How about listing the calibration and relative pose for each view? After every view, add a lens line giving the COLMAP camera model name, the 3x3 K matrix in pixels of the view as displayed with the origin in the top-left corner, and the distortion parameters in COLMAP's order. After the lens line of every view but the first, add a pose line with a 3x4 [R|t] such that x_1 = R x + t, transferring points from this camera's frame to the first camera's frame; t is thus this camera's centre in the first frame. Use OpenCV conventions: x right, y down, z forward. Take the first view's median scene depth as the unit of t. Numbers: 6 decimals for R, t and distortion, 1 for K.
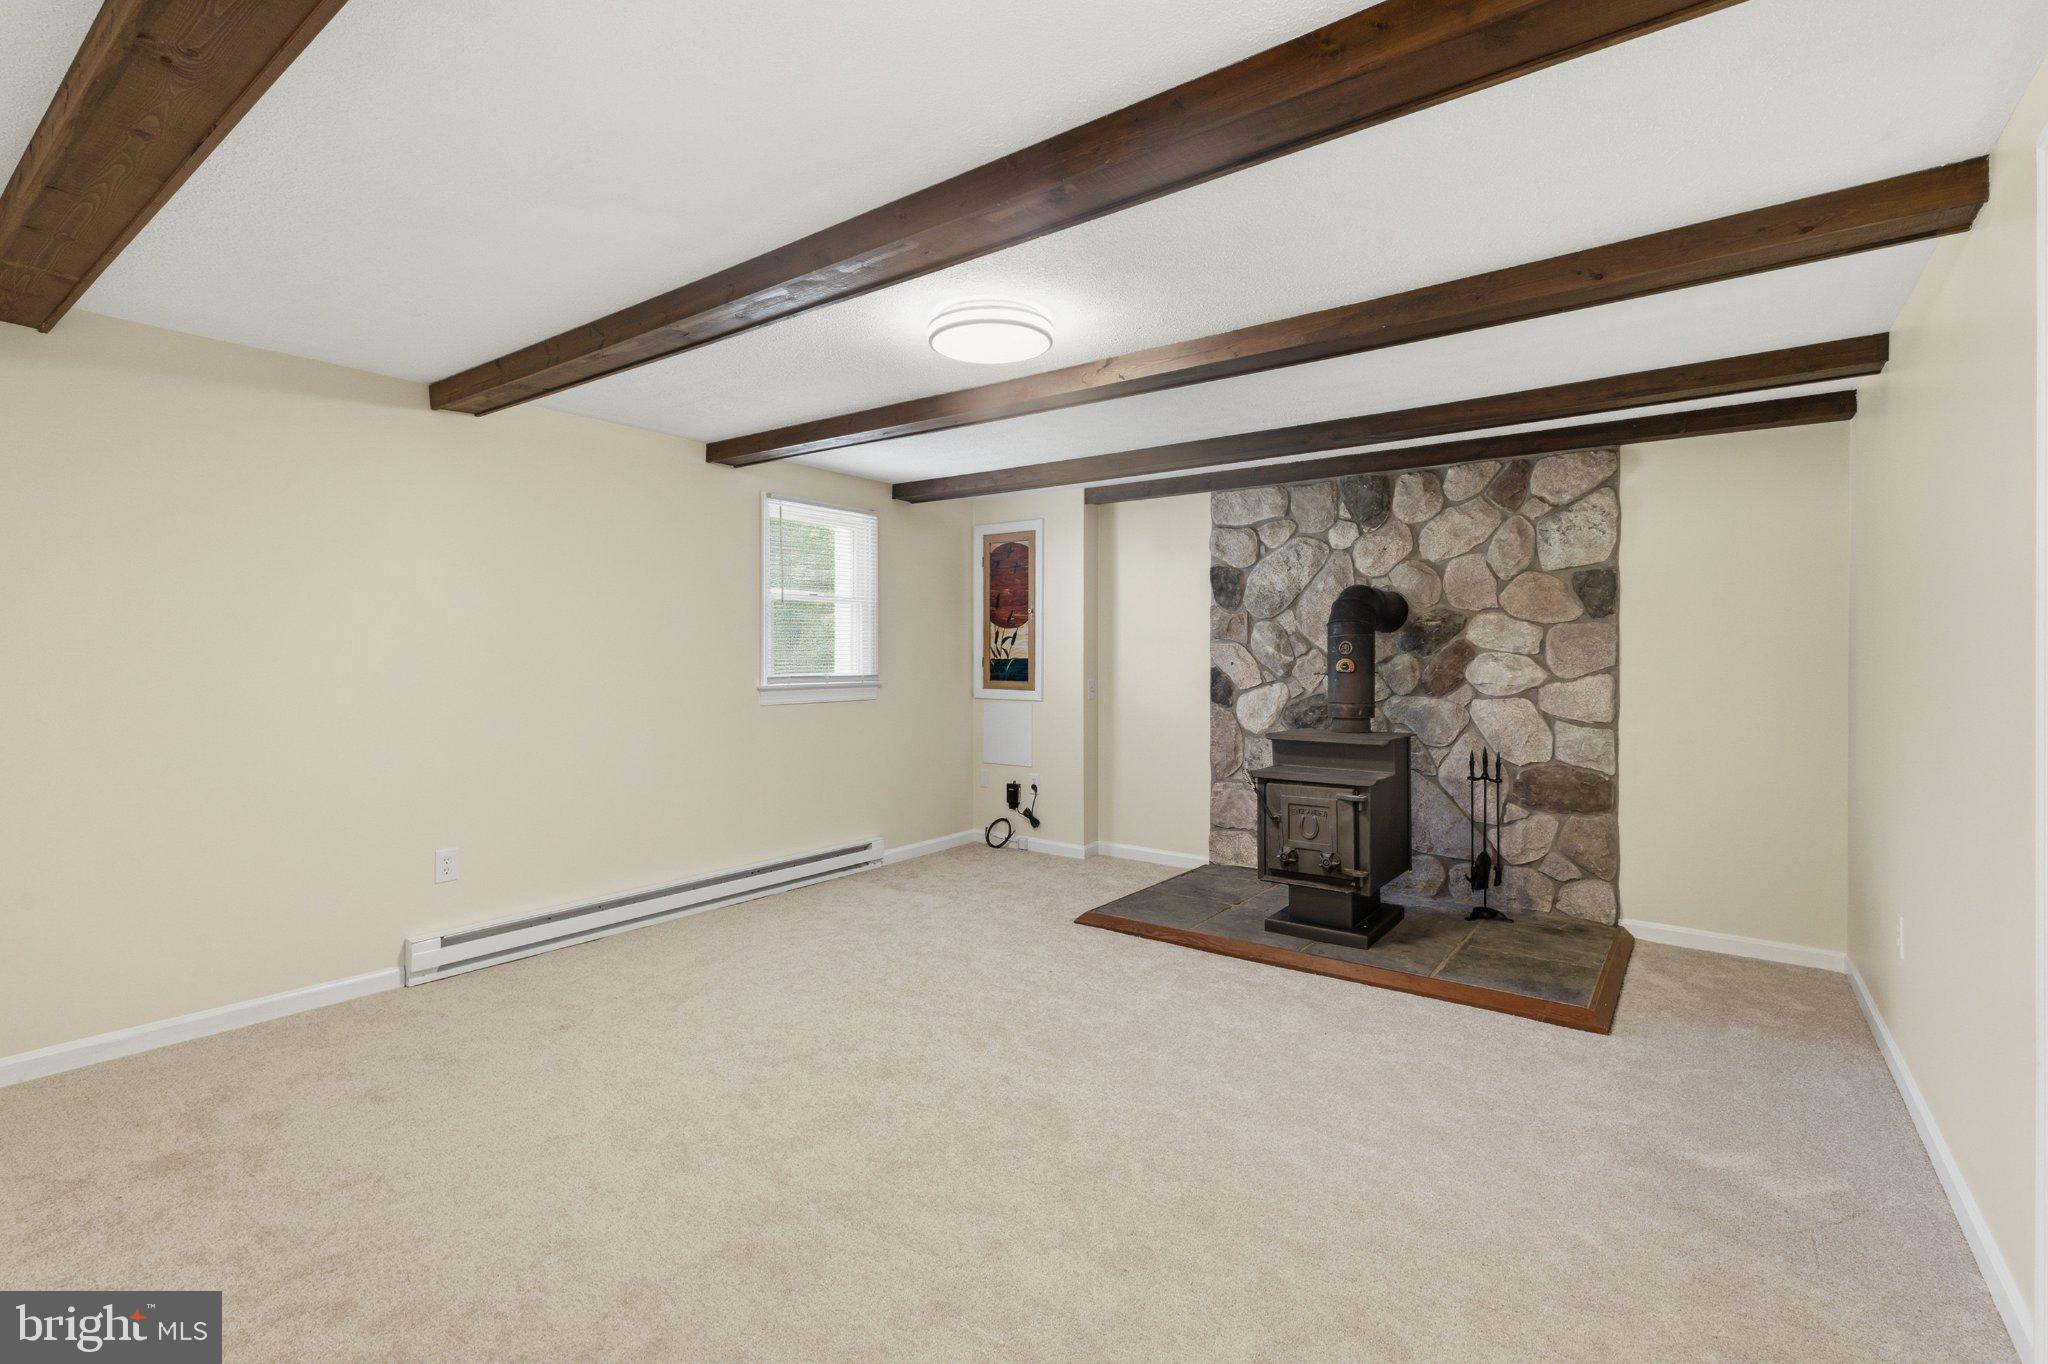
lens RADIAL K [[896.2, 0, 1013.5], [0, 896.2, 675.4], [0, 0, 1]] dist [0.001140, 0.000597]
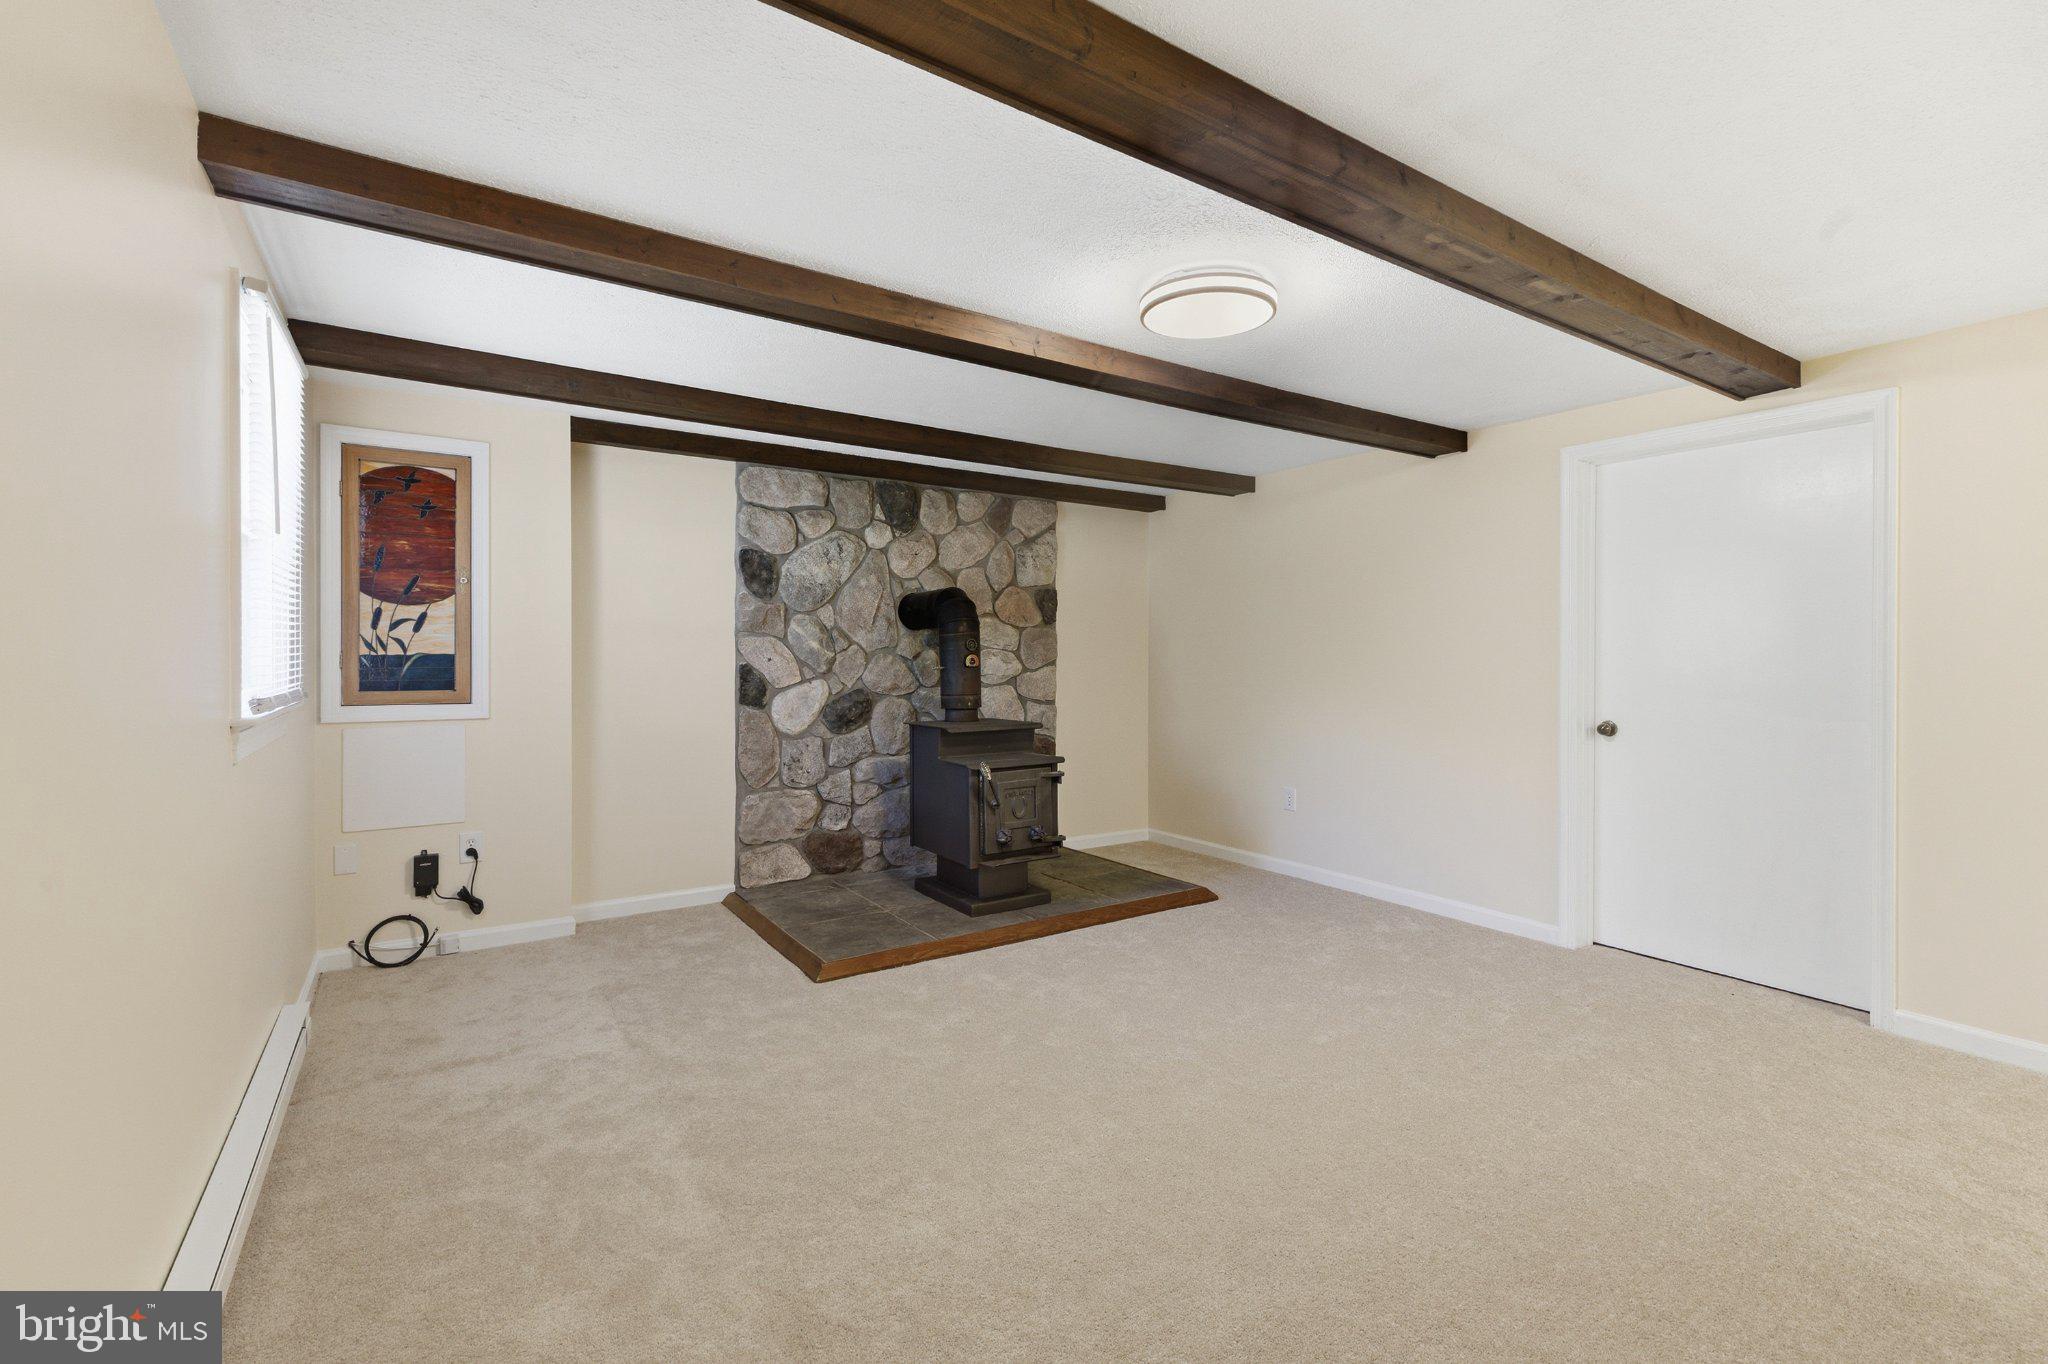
lens RADIAL K [[896.2, 0, 1013.5], [0, 896.2, 675.4], [0, 0, 1]] dist [0.001140, 0.000597]
pose [[0.331031, -0.023902, 0.943317, -0.543771], [0.017309, 0.999665, 0.019255, -0.010994], [-0.943461, 0.009954, 0.331333, 0.490542]]
